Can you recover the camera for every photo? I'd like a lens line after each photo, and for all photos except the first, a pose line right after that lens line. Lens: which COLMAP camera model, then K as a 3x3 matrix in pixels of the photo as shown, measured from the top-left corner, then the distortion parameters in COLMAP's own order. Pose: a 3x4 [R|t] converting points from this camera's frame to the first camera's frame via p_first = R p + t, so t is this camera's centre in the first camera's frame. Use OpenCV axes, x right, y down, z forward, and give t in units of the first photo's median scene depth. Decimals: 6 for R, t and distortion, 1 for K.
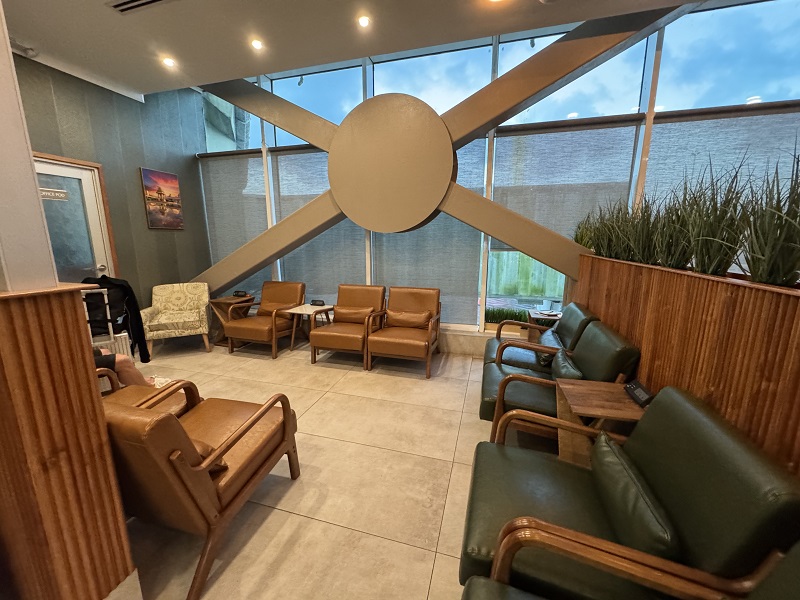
lens RADIAL K [[320.8, 0, 400.0], [0, 320.8, 300.0], [0, 0, 1]] dist [-0.000360, -0.000001]
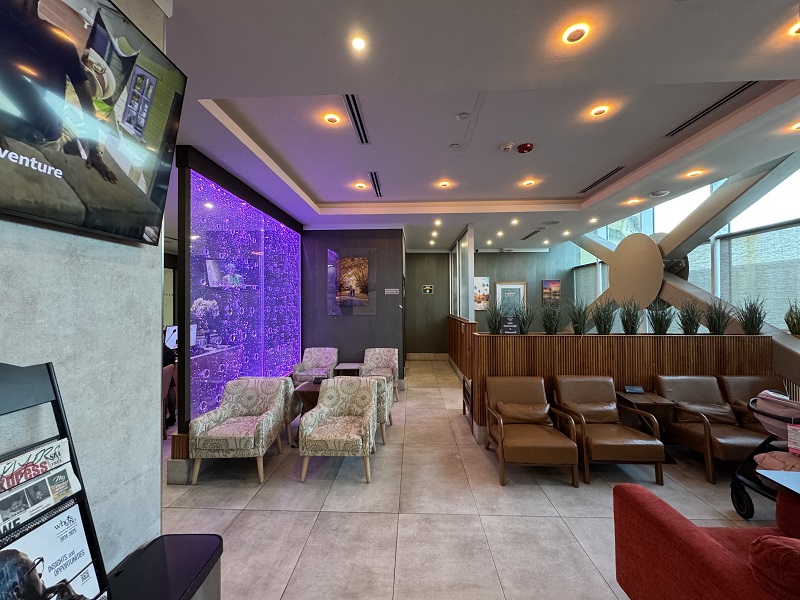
lens RADIAL K [[320.8, 0, 400.0], [0, 320.8, 300.0], [0, 0, 1]] dist [-0.000360, -0.000001]
pose [[0.238120, -0.012088, -0.971161, 1.098924], [-0.182920, 0.981470, -0.057067, 0.040780], [0.953855, 0.191233, 0.231497, -0.445106]]
